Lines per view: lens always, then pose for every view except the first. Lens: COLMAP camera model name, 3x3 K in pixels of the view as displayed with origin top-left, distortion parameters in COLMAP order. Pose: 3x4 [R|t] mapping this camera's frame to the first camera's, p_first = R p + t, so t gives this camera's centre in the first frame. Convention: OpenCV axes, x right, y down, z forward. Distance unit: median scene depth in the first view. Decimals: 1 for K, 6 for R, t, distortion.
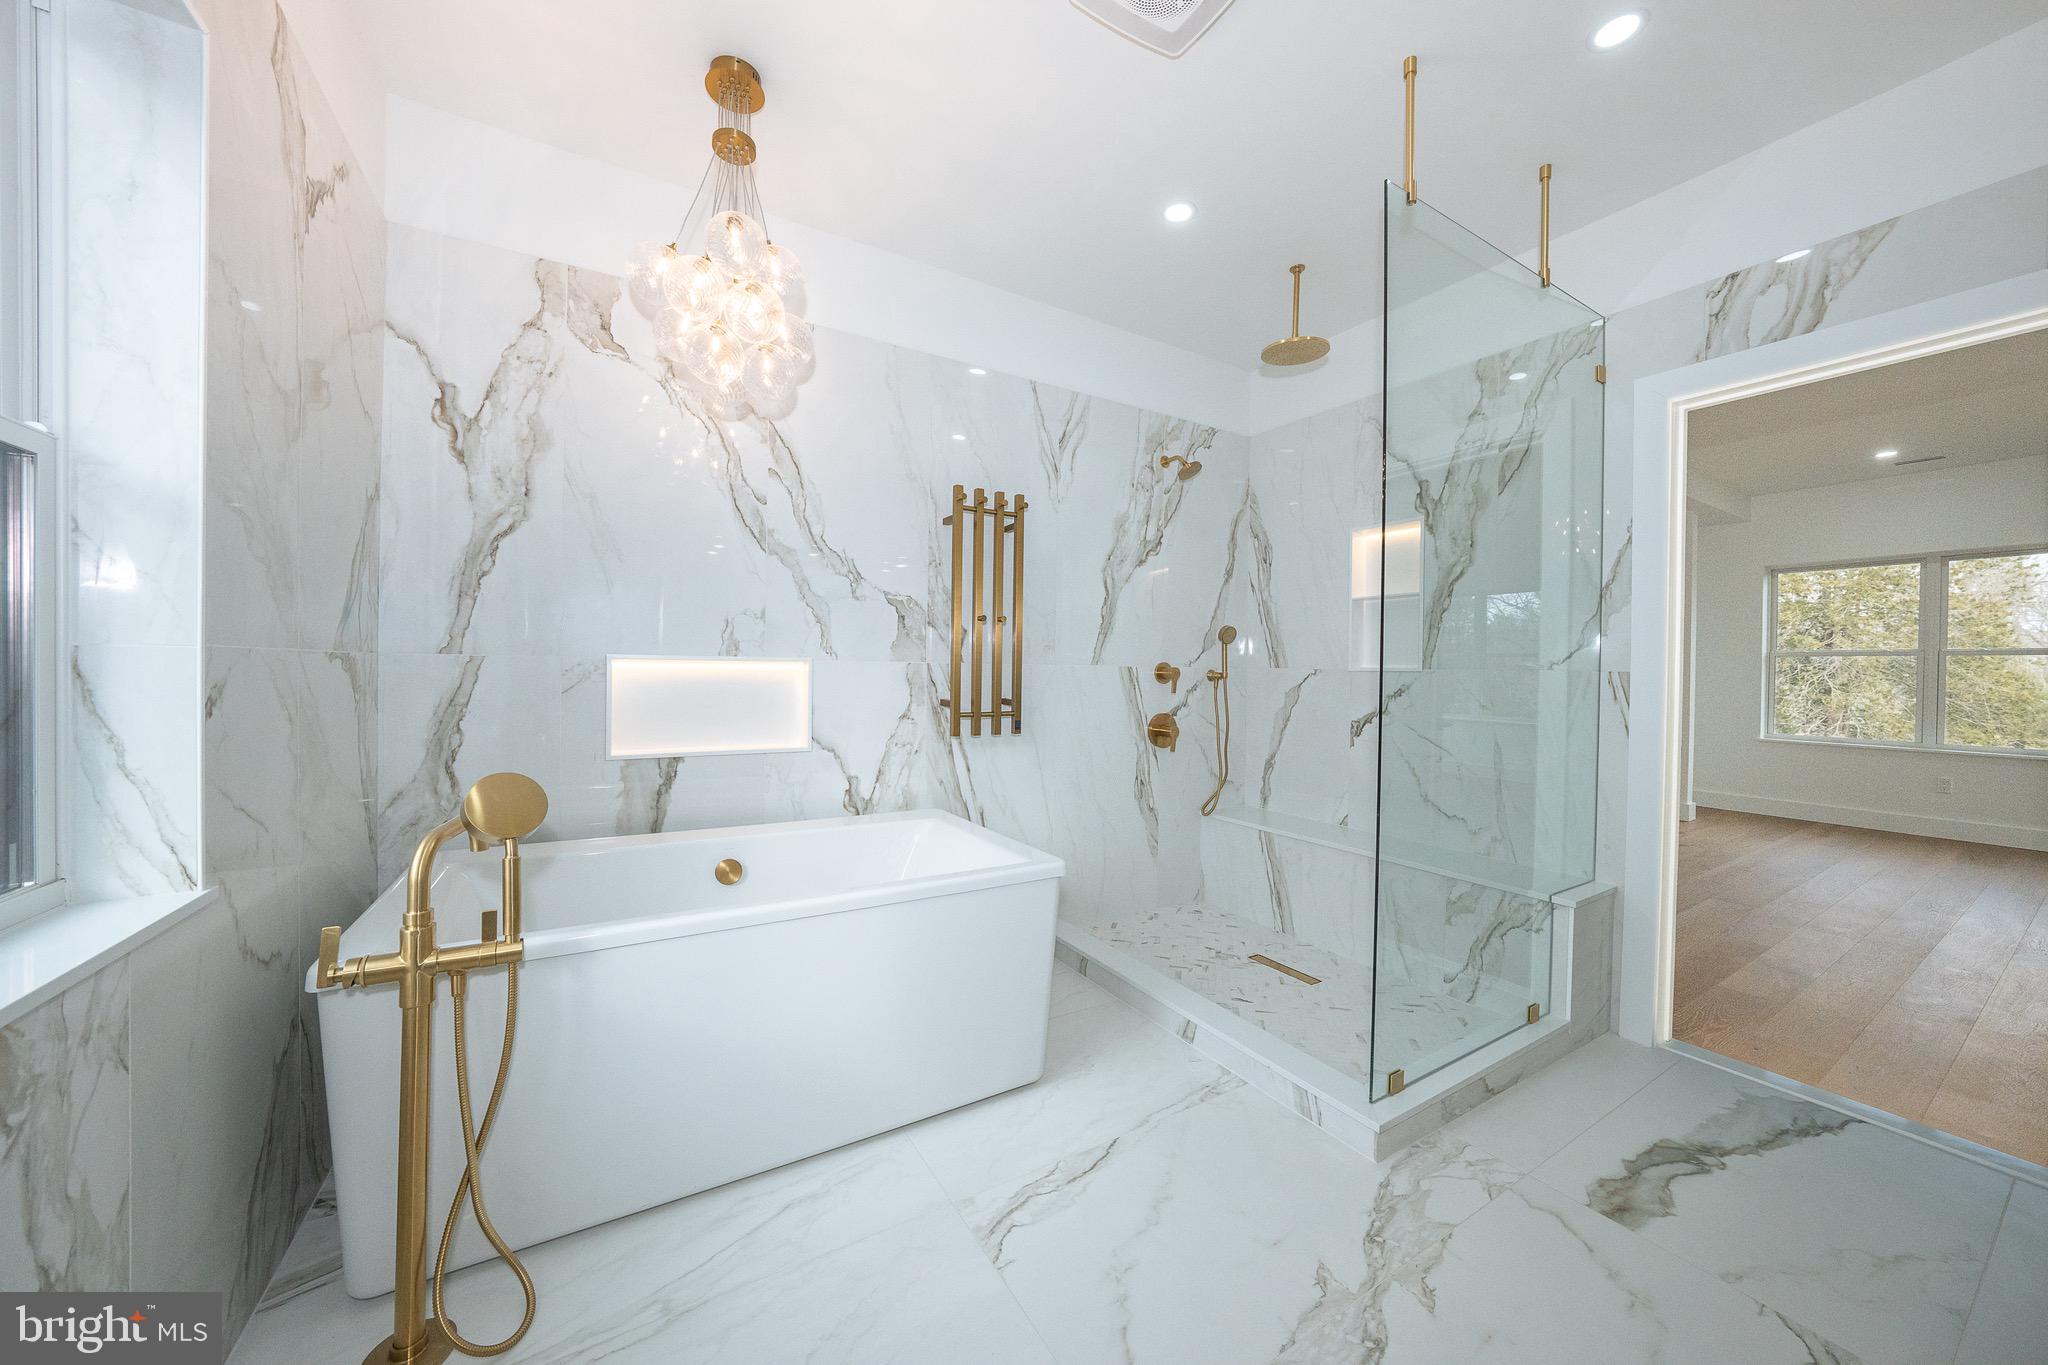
lens RADIAL K [[704.5, 0, 1028.5], [0, 704.5, 677.6], [0, 0, 1]] dist [-0.031012, 0.007120]
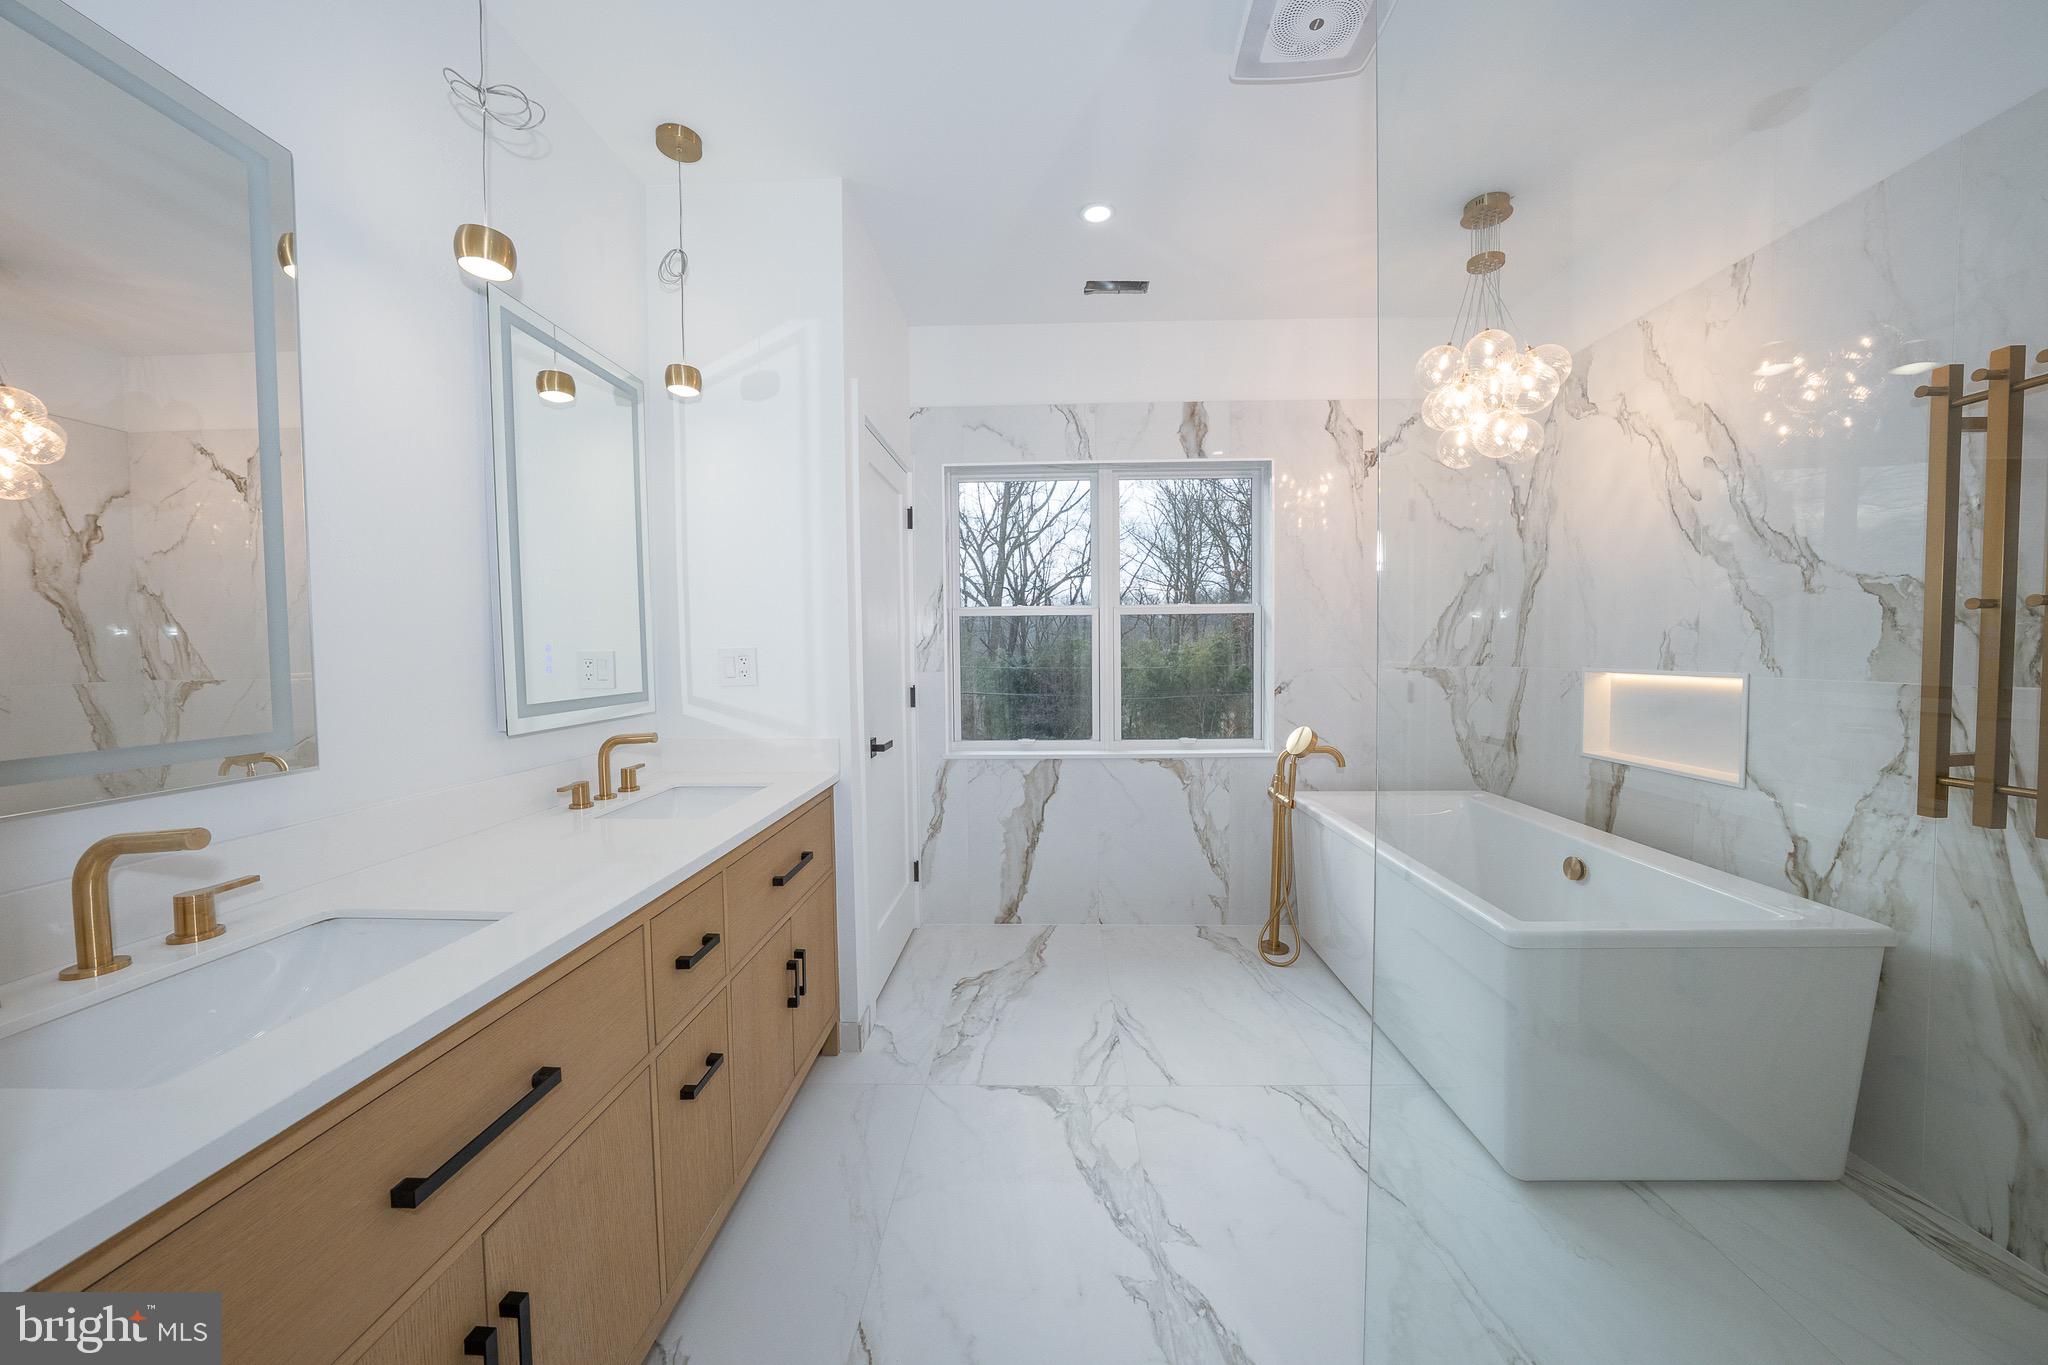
lens RADIAL K [[704.5, 0, 1028.5], [0, 704.5, 677.6], [0, 0, 1]] dist [-0.031012, 0.007120]
pose [[-0.536419, 0.026276, -0.843542, 0.868052], [-0.008783, 0.999287, 0.036713, -0.048889], [0.843906, 0.027102, -0.535806, 0.791999]]
